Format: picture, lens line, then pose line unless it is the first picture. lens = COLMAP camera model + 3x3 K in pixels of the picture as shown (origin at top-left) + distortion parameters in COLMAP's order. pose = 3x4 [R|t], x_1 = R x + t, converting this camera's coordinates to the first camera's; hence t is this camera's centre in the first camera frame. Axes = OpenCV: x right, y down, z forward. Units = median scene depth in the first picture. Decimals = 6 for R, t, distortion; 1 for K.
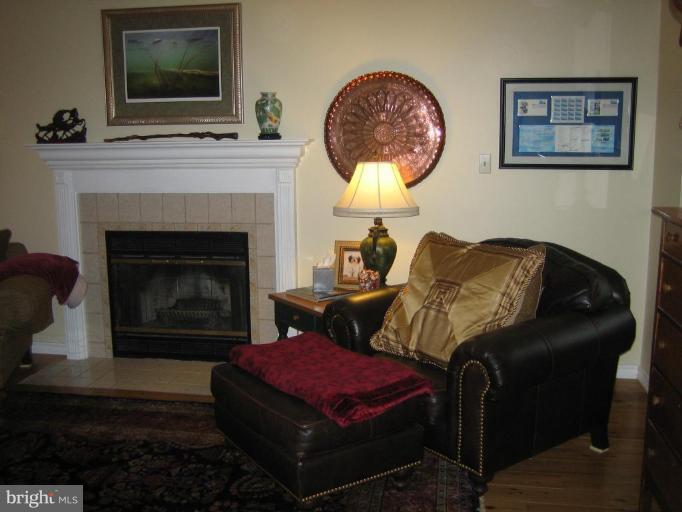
lens RADIAL K [[718.7, 0, 341.4], [0, 718.7, 243.3], [0, 0, 1]] dist [-0.155796, 0.221623]
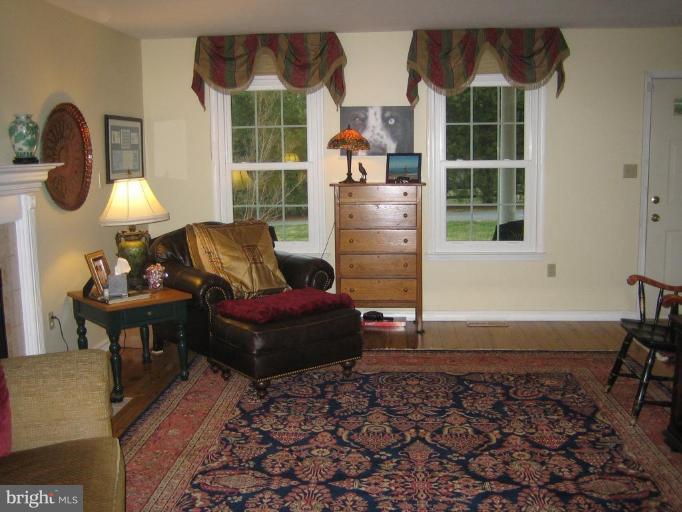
lens RADIAL K [[718.7, 0, 341.4], [0, 718.7, 243.3], [0, 0, 1]] dist [-0.155796, 0.221623]
pose [[-0.084602, -0.117493, 0.989463, -1.042784], [0.170476, 0.976675, 0.130551, -0.089594], [-0.981723, 0.179724, -0.062599, 0.646634]]
